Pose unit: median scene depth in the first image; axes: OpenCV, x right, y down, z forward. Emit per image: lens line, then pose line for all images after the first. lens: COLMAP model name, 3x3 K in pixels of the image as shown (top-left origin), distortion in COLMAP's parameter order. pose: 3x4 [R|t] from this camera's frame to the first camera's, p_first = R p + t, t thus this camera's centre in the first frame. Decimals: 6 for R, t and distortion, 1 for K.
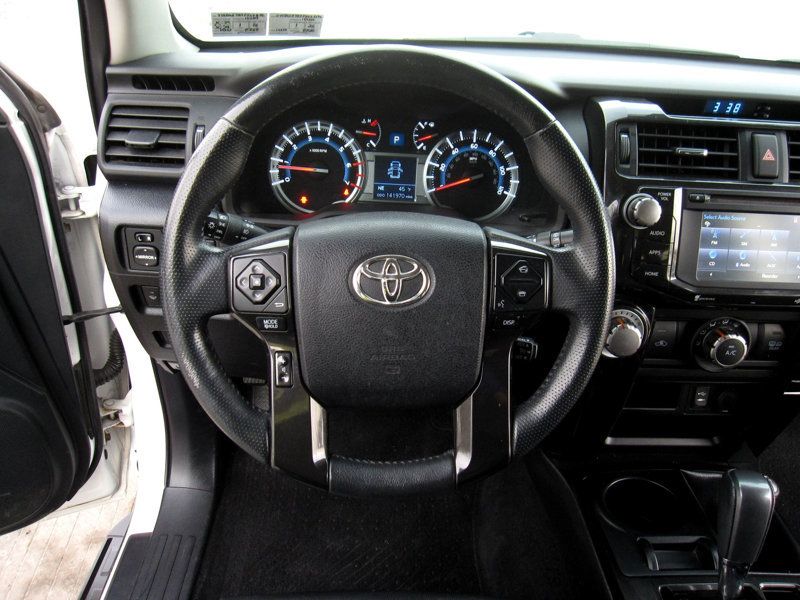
lens RADIAL K [[674.0, 0, 400.0], [0, 674.0, 300.0], [0, 0, 1]] dist [-0.056055, 0.010265]
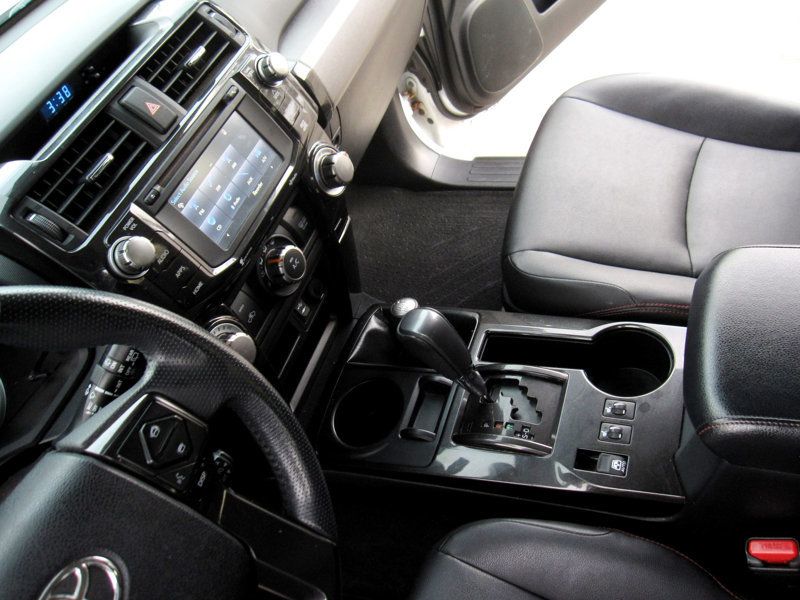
lens RADIAL K [[674.0, 0, 400.0], [0, 674.0, 300.0], [0, 0, 1]] dist [-0.056055, 0.010265]
pose [[0.321008, -0.803344, 0.501590, 0.010210], [0.731397, 0.546746, 0.407586, -0.195287], [-0.601674, 0.236023, 0.763073, 0.180021]]
